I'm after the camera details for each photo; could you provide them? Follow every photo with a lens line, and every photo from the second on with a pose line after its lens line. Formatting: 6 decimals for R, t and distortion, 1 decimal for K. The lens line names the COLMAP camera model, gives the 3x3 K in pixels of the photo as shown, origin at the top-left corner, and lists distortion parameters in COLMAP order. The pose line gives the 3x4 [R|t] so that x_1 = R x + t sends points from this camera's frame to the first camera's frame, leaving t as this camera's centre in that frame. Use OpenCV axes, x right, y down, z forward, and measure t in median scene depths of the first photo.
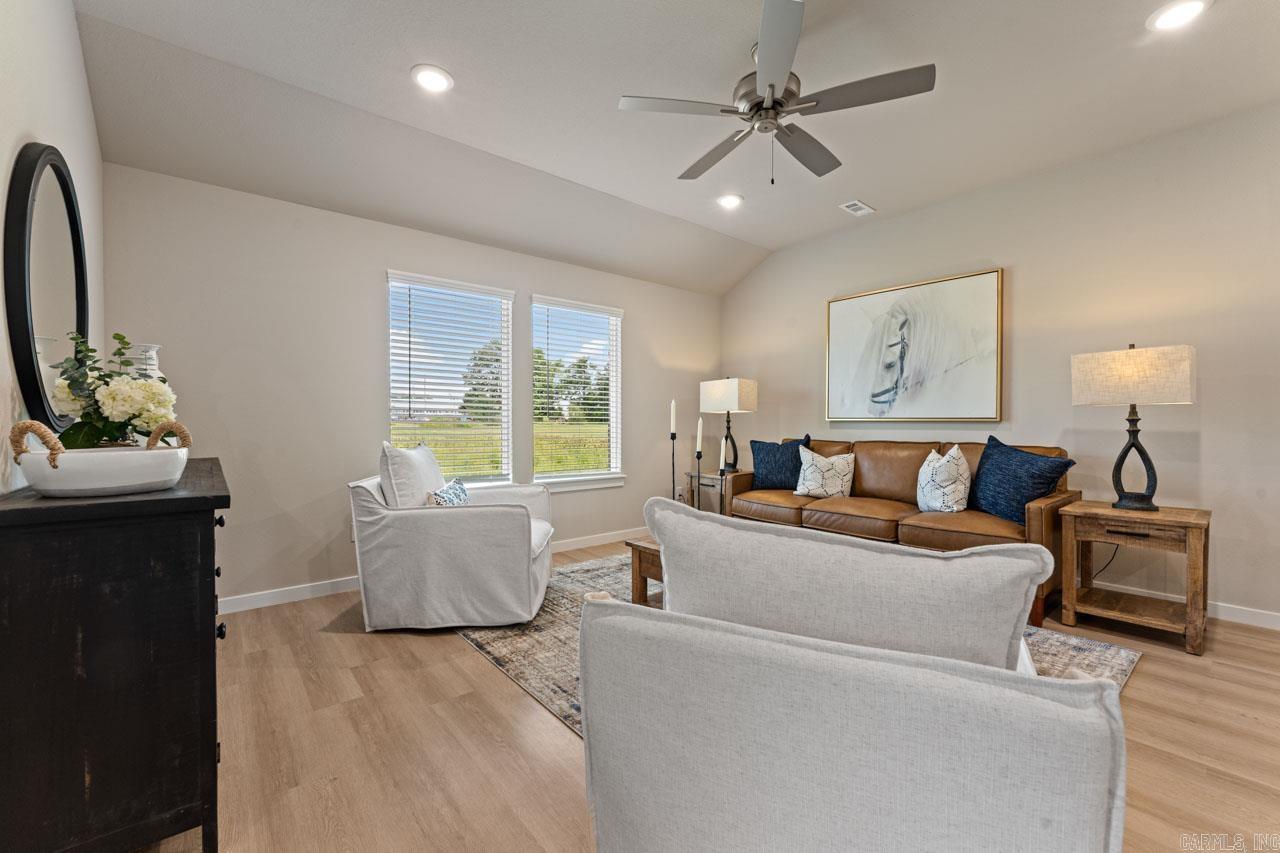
lens RADIAL K [[524.9, 0, 642.0], [0, 524.9, 411.9], [0, 0, 1]] dist [0.000450, 0.000063]
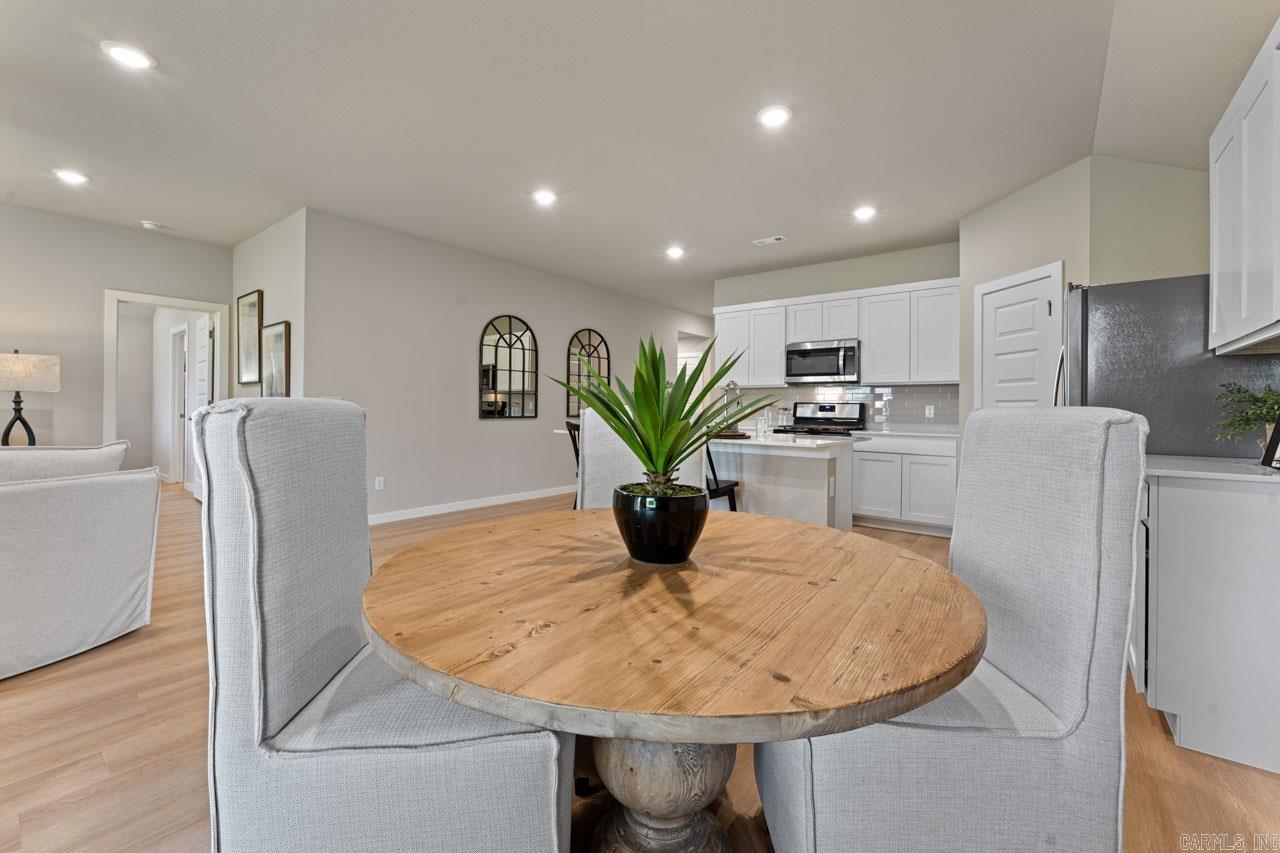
lens RADIAL K [[524.9, 0, 642.0], [0, 524.9, 411.9], [0, 0, 1]] dist [0.000450, 0.000063]
pose [[-0.216677, -0.014387, 0.976137, -0.899374], [-0.013622, 0.999839, 0.011713, 0.003098], [-0.976148, -0.010759, -0.216838, -0.400617]]
